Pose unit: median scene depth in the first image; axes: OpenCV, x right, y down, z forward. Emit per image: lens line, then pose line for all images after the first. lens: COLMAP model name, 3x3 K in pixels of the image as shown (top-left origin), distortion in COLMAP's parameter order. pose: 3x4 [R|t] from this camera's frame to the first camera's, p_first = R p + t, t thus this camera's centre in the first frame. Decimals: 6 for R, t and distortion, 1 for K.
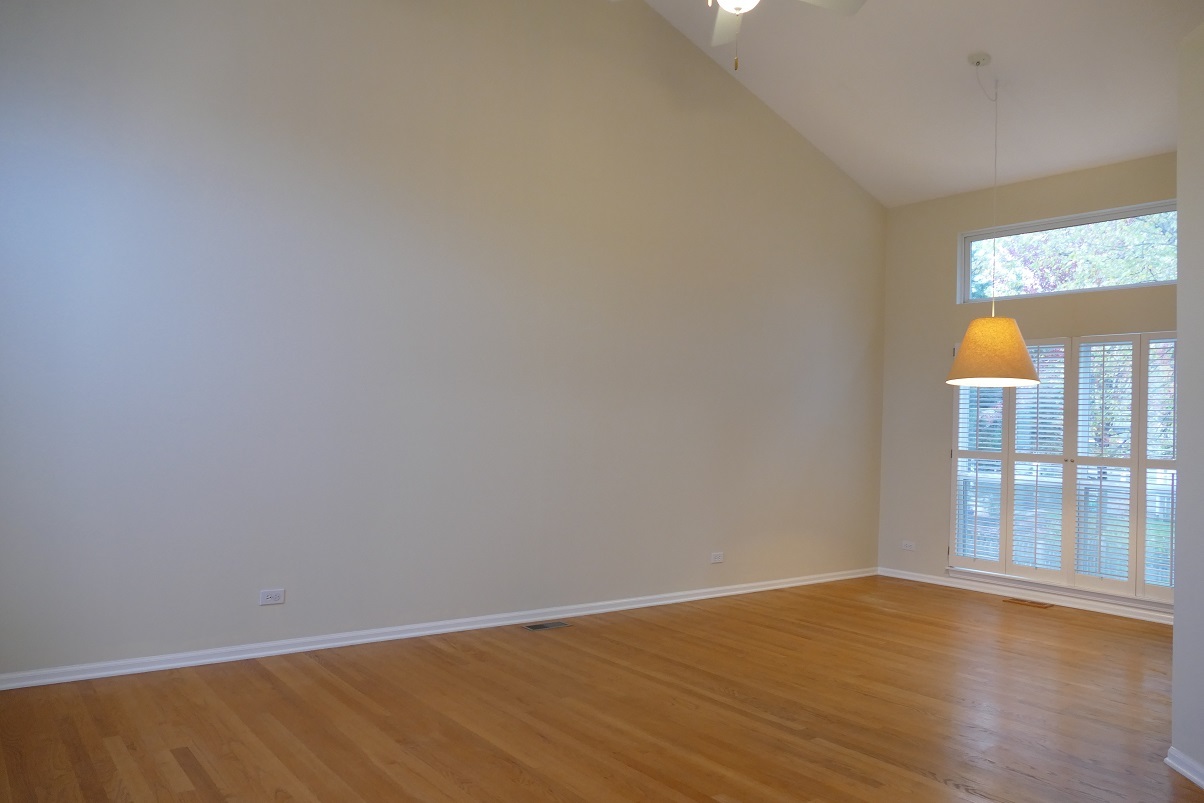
lens RADIAL K [[851.7, 0, 605.4], [0, 851.7, 397.4], [0, 0, 1]] dist [-0.030926, 0.019541]
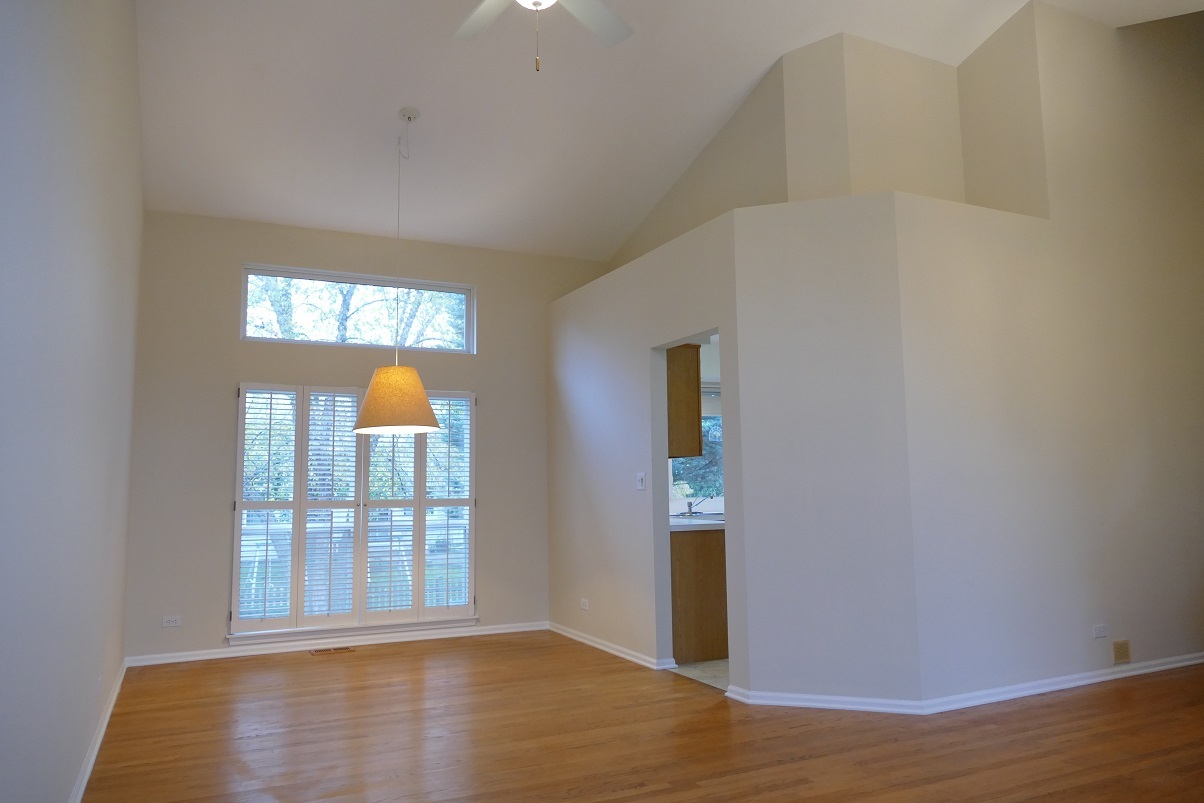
lens RADIAL K [[851.7, 0, 605.4], [0, 851.7, 397.4], [0, 0, 1]] dist [-0.030926, 0.019541]
pose [[0.217753, 0.064314, 0.973883, -0.426133], [-0.014923, 0.997929, -0.062566, 0.003050], [-0.975890, -0.000909, 0.218262, 0.474119]]
